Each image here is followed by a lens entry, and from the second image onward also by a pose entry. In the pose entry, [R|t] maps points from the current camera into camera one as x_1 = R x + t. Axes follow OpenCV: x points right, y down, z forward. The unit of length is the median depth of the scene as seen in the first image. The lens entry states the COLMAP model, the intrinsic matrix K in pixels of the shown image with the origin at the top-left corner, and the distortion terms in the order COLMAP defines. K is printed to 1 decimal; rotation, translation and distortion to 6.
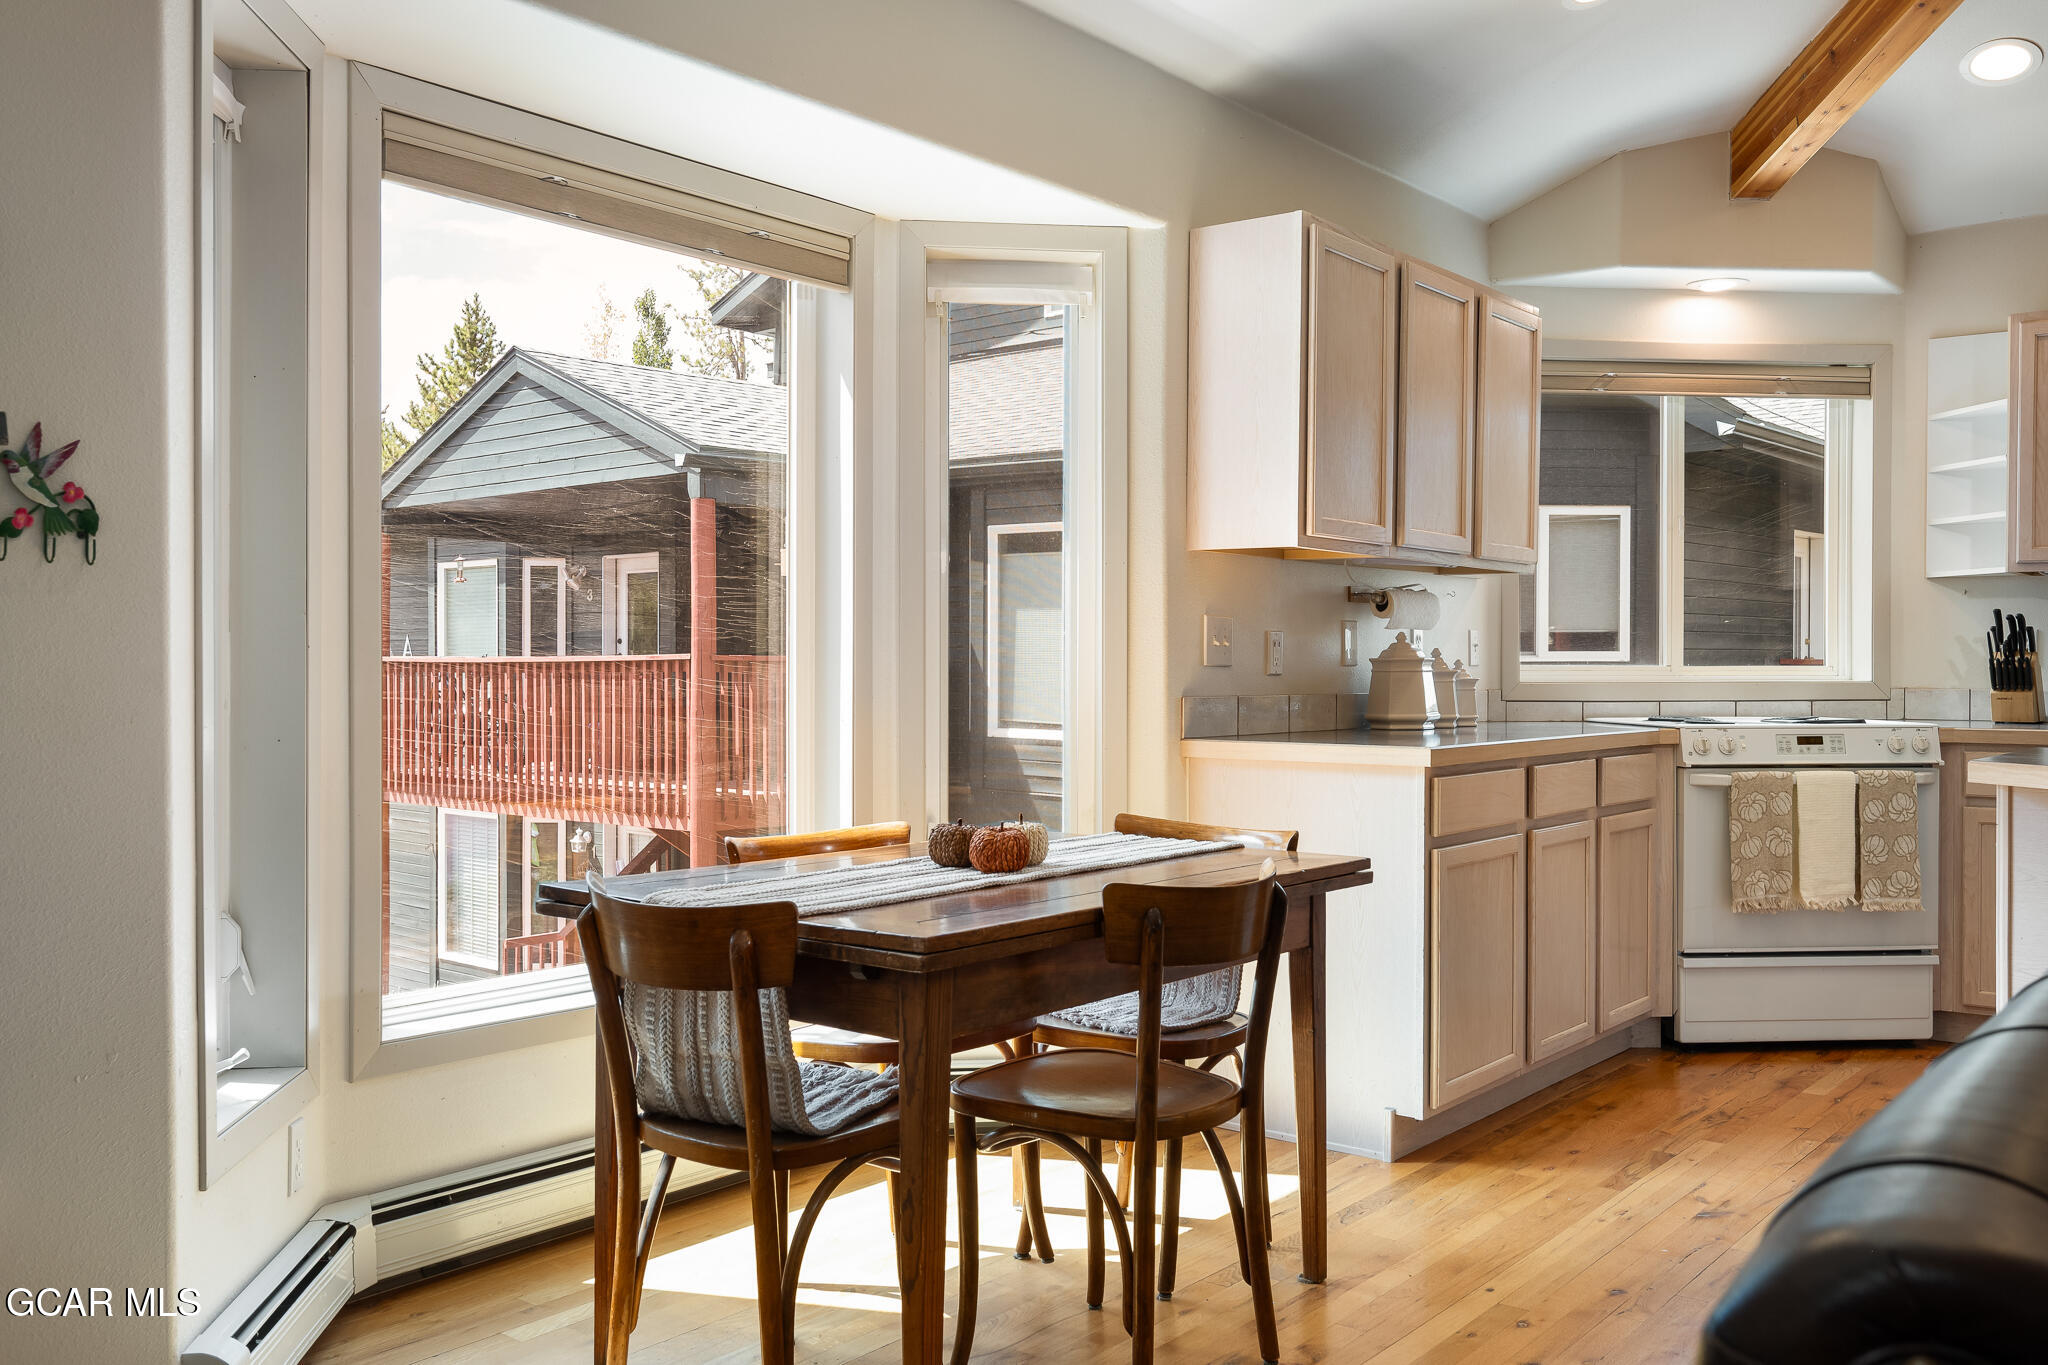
lens RADIAL K [[1741.1, 0, 1019.9], [0, 1741.1, 678.4], [0, 0, 1]] dist [-0.011004, 0.004746]
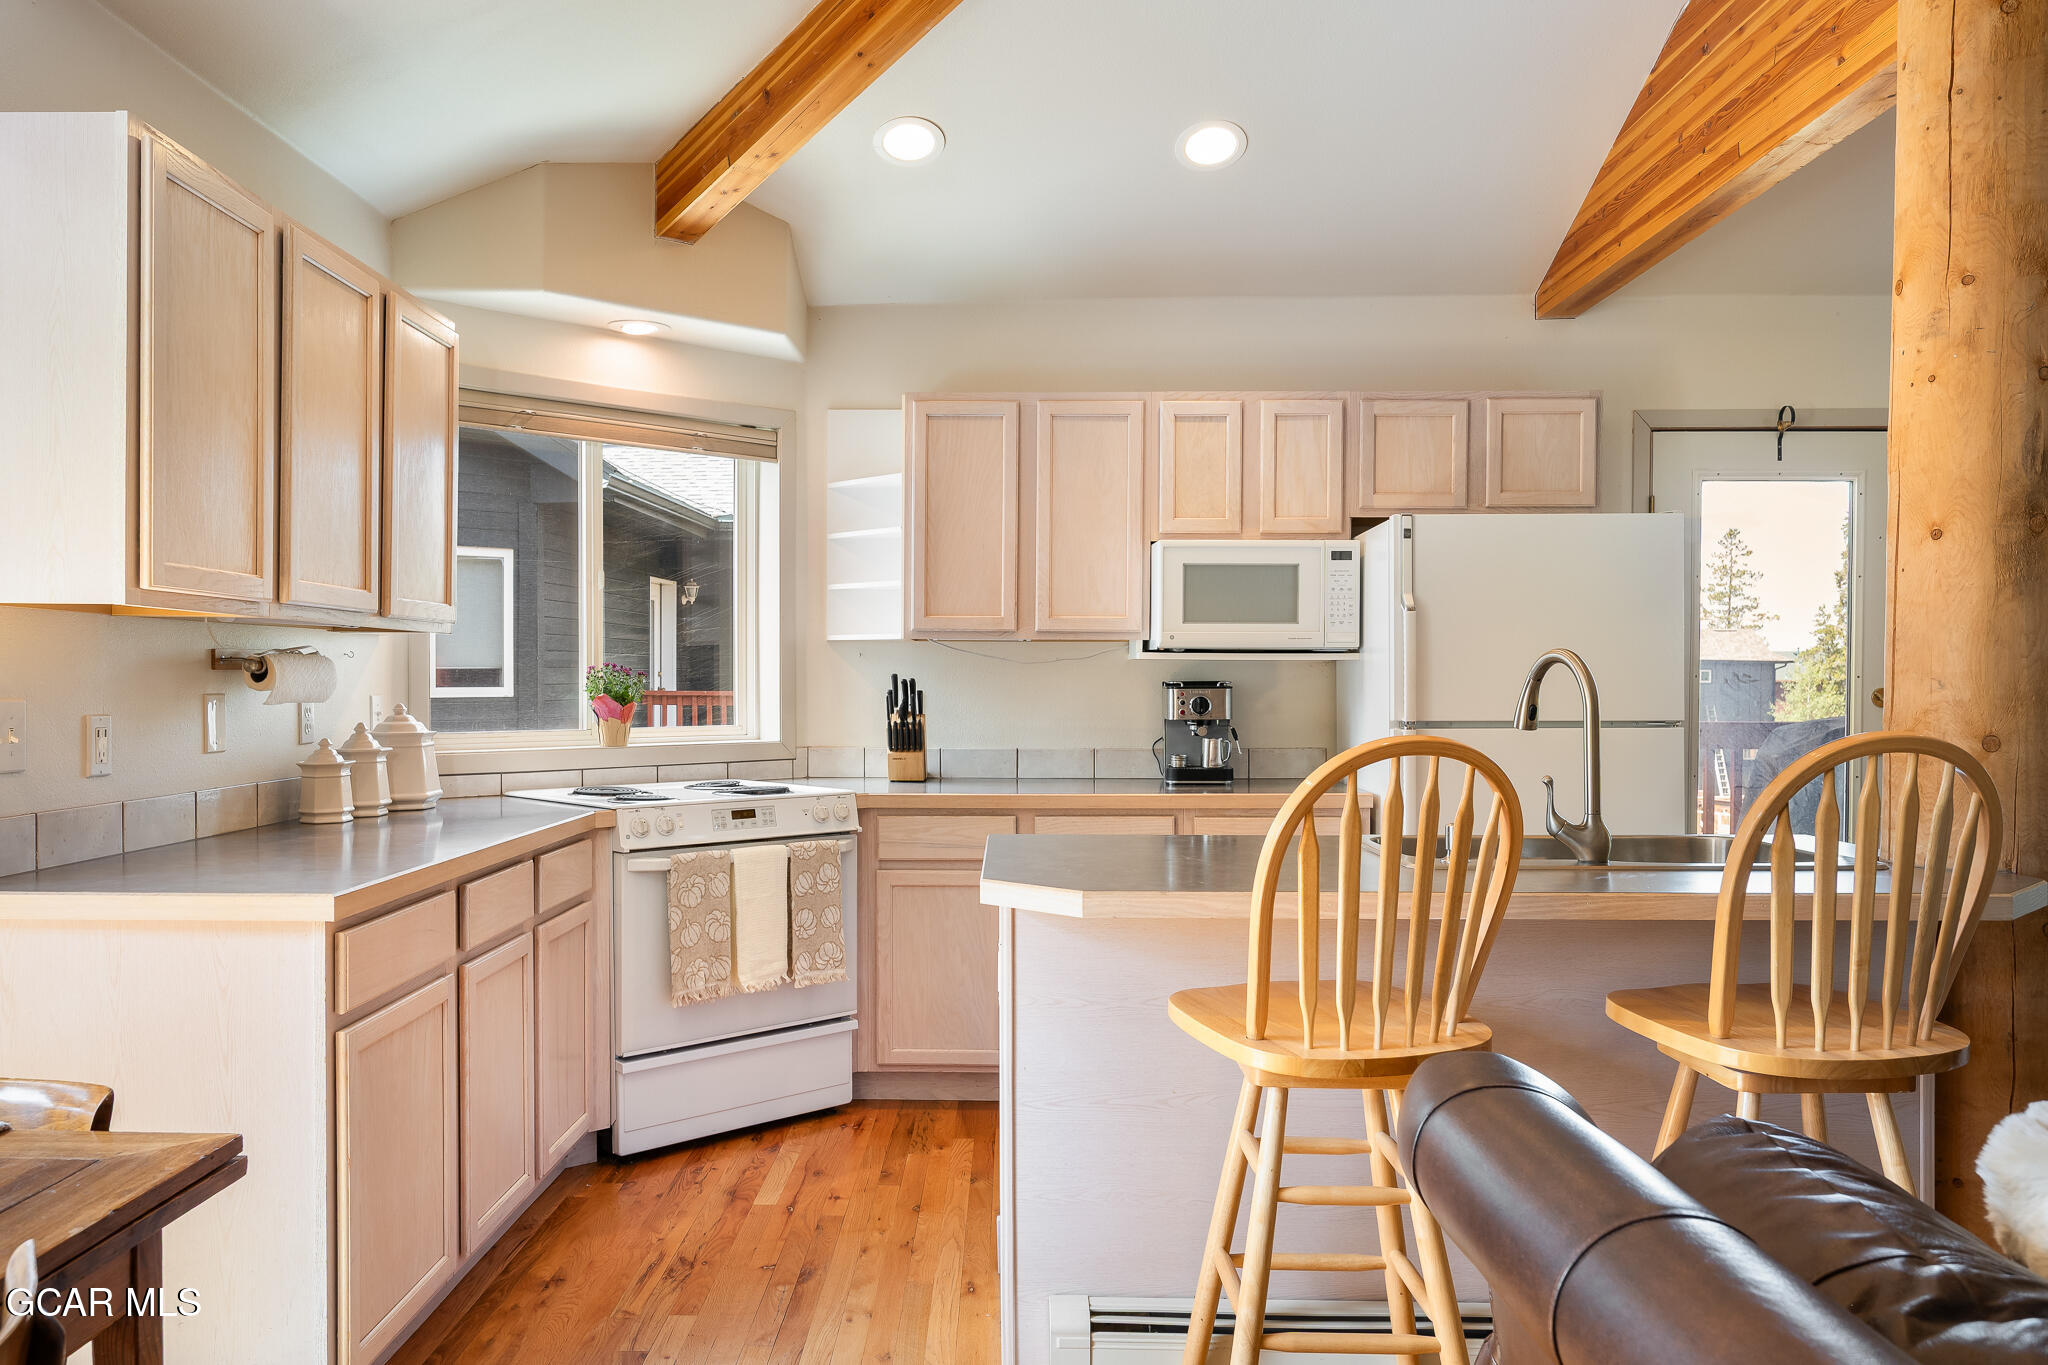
lens RADIAL K [[1496.3, 0, 949.6], [0, 1496.3, 700.0], [0, 0, 1]] dist [-0.006764, -0.001447]
pose [[0.803382, -0.009366, 0.595391, 0.057395], [0.005327, 0.999949, 0.008542, -0.033906], [-0.595441, -0.003691, 0.803391, 0.274812]]
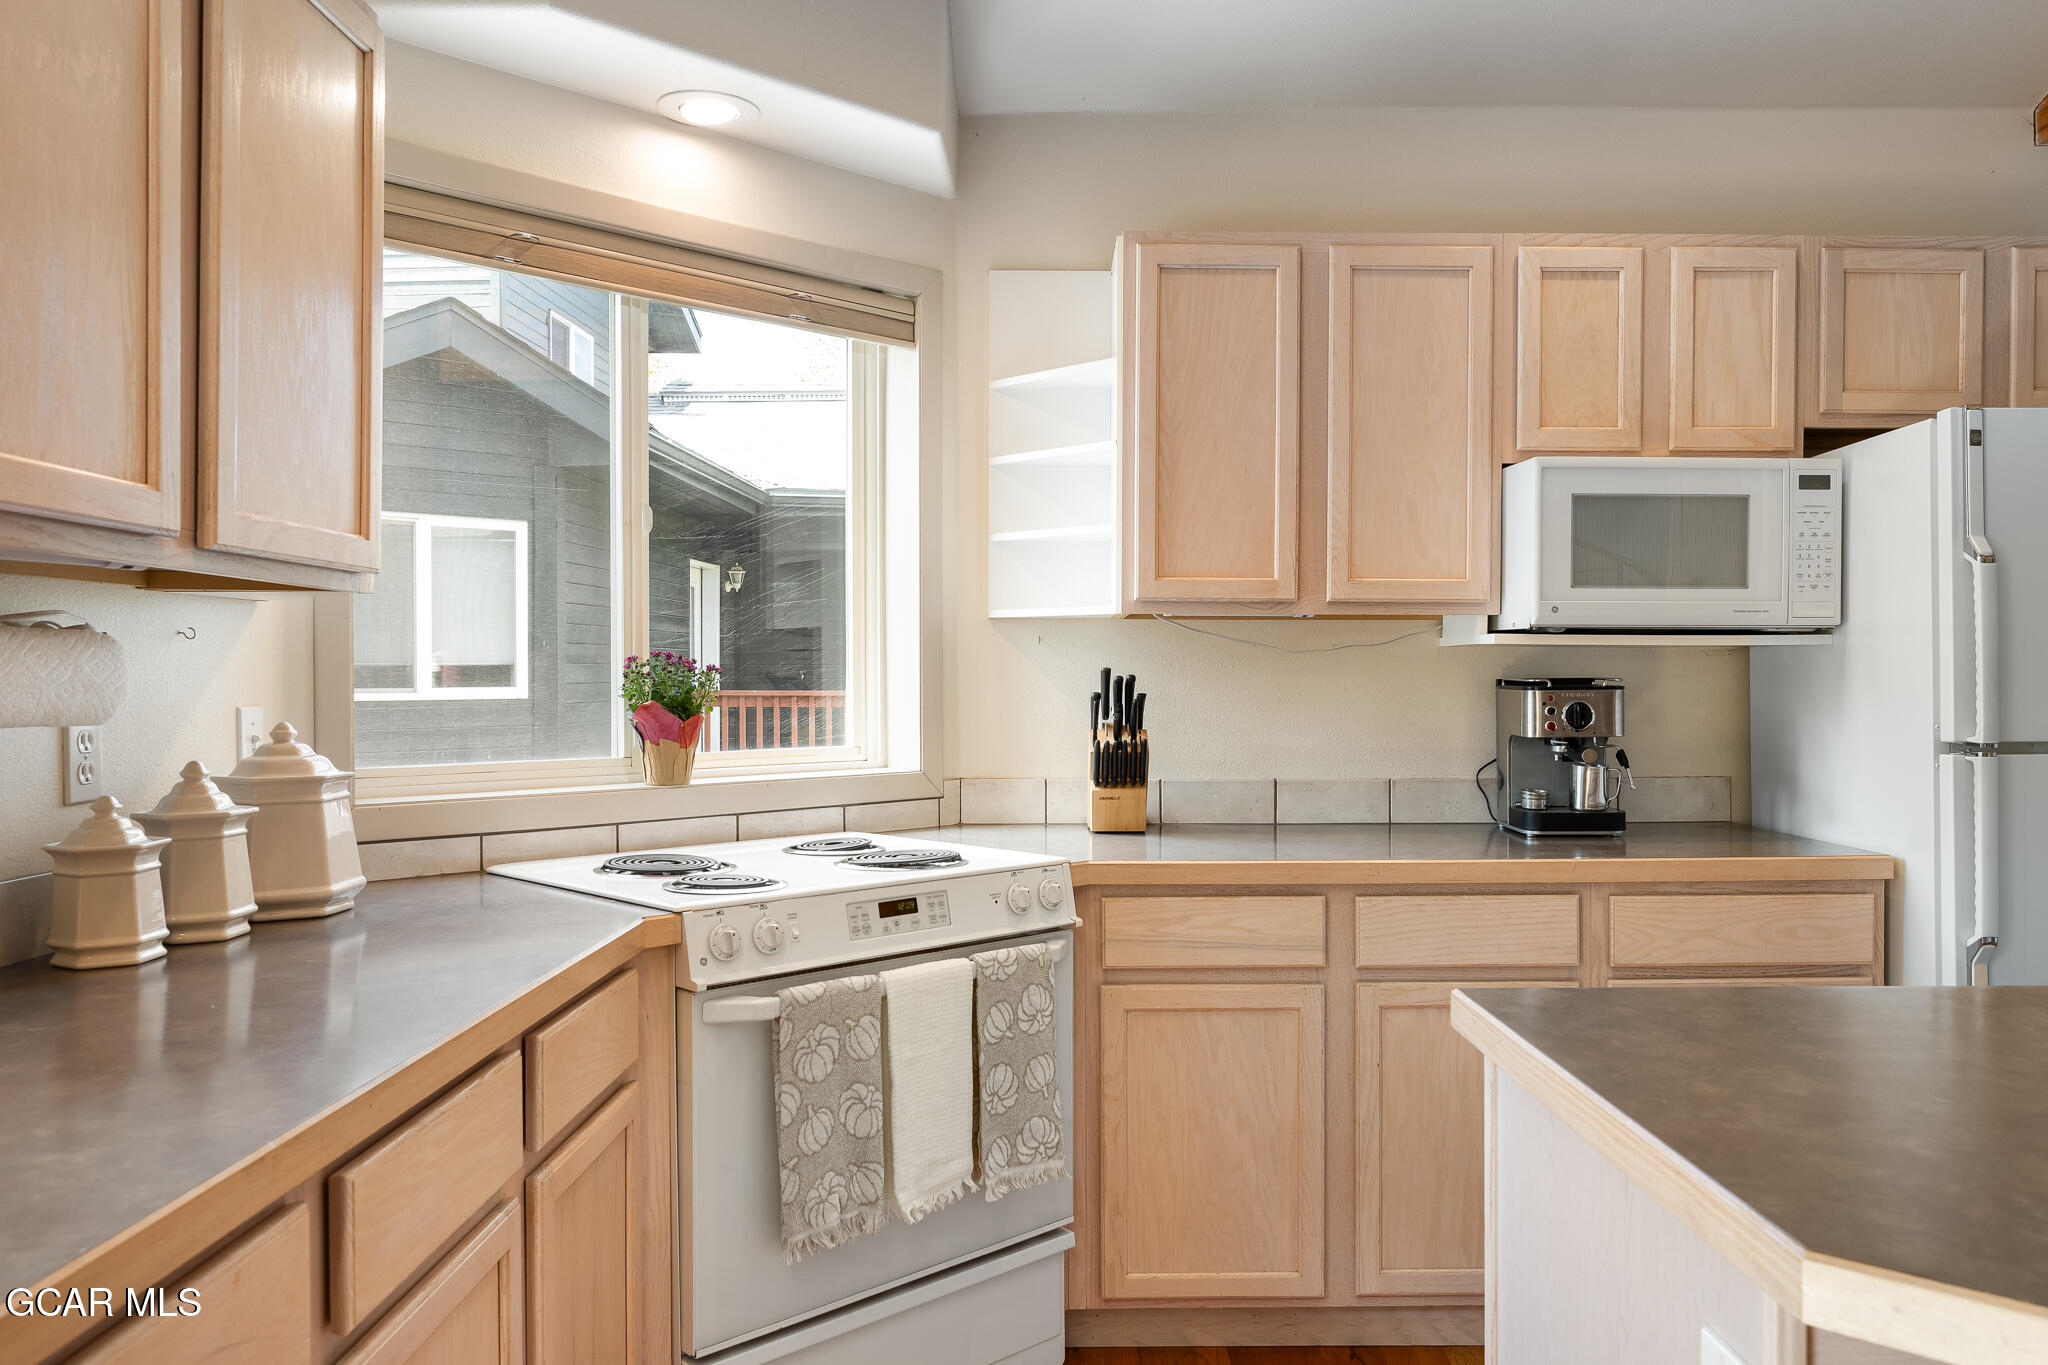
lens RADIAL K [[1490.8, 0, 1048.9], [0, 1490.8, 693.4], [0, 0, 1]] dist [-0.008653, 0.002834]
pose [[0.775422, -0.010163, 0.631362, 0.192290], [0.007748, 0.999948, 0.006579, -0.036432], [-0.631396, -0.000210, 0.775460, 0.603569]]
